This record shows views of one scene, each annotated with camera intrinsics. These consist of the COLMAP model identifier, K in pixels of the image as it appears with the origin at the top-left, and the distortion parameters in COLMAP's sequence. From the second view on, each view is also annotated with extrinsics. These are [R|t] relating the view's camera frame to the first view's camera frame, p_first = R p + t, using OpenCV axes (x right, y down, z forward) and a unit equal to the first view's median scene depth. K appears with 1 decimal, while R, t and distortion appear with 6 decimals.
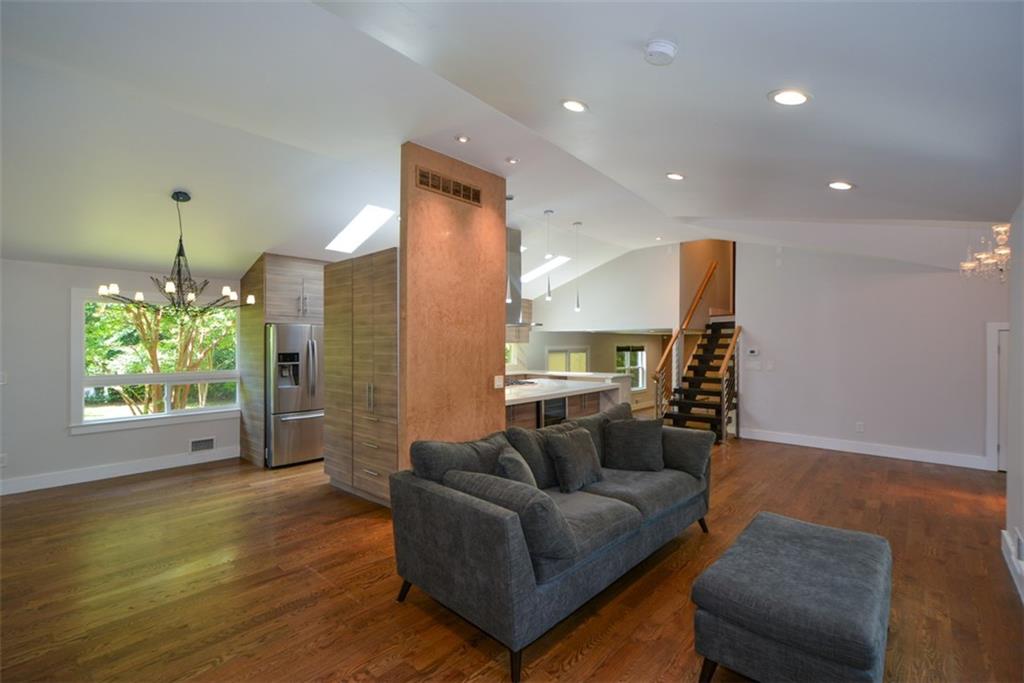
lens RADIAL K [[453.2, 0, 515.8], [0, 453.2, 328.2], [0, 0, 1]] dist [0.002869, -0.004772]
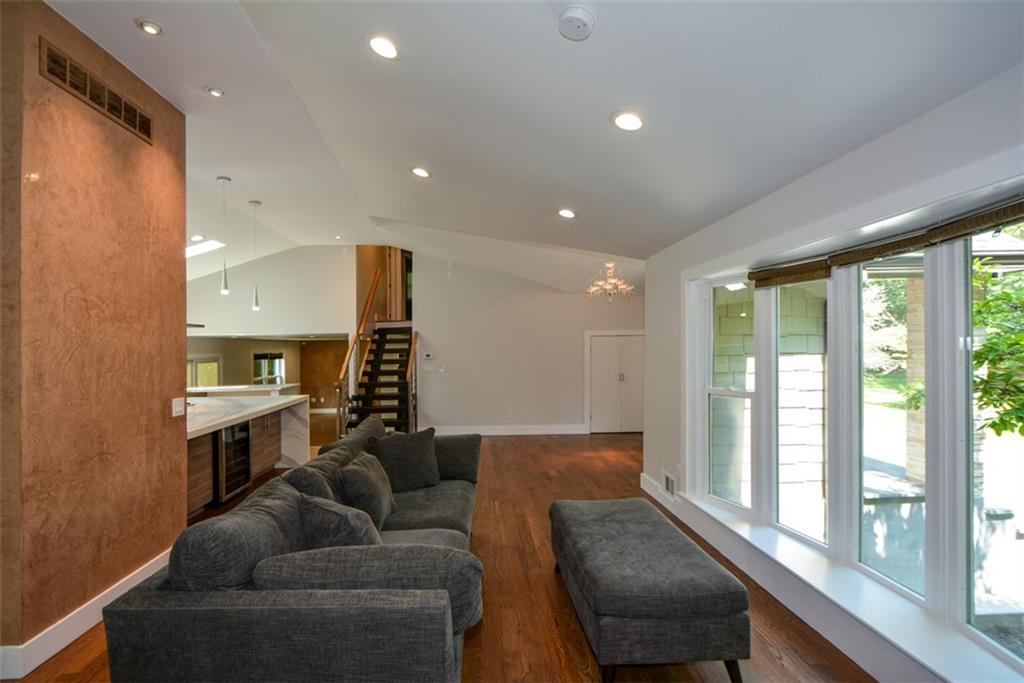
lens RADIAL K [[453.2, 0, 502.1], [0, 453.2, 336.0], [0, 0, 1]] dist [0.002869, -0.004772]
pose [[0.727273, 0.005059, 0.686329, -0.160998], [-0.007390, 0.999973, 0.000459, 0.007302], [-0.686308, -0.005406, 0.727291, 0.170937]]
